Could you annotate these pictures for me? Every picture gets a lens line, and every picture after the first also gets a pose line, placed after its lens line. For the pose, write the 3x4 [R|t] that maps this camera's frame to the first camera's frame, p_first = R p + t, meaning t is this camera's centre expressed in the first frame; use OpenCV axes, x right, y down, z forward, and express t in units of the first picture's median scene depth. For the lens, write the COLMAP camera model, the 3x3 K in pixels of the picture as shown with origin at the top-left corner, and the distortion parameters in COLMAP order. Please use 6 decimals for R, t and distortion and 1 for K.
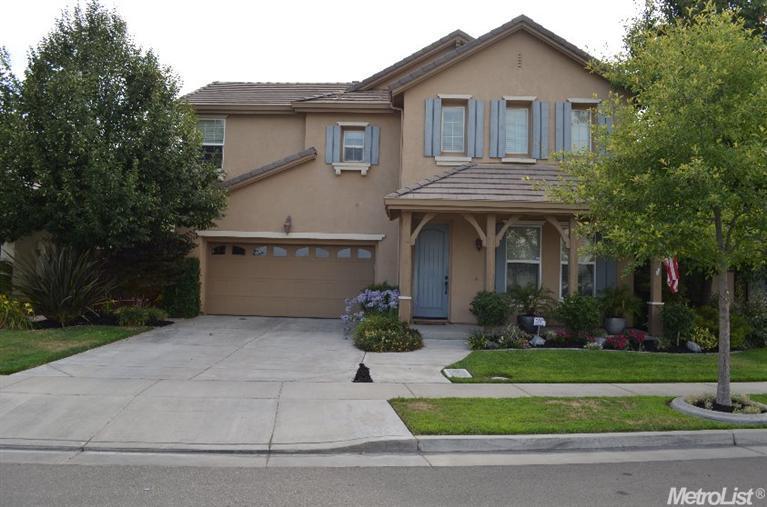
lens RADIAL K [[600.2, 0, 383.5], [0, 600.2, 253.5], [0, 0, 1]] dist [-0.090982, -0.001267]
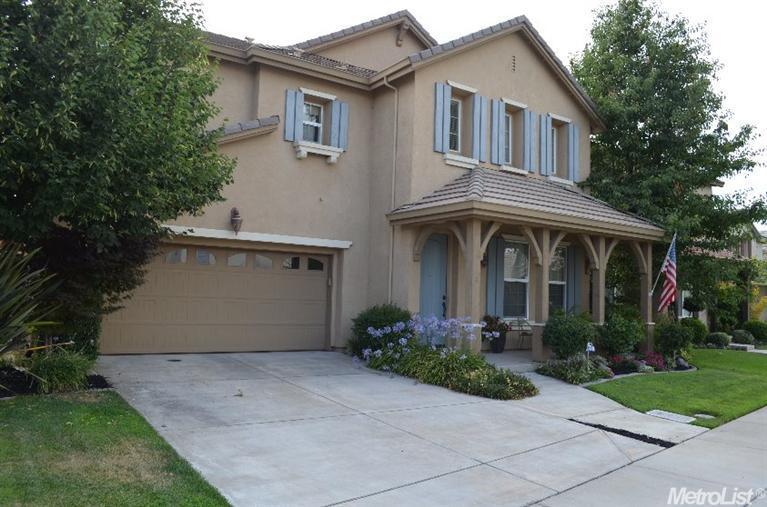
lens RADIAL K [[600.2, 0, 383.5], [0, 600.2, 253.5], [0, 0, 1]] dist [-0.090982, -0.001267]
pose [[0.803342, 0.042594, 0.593992, -0.456455], [-0.036028, 0.999088, -0.022917, 0.000657], [-0.594427, -0.002989, 0.804144, 0.362378]]
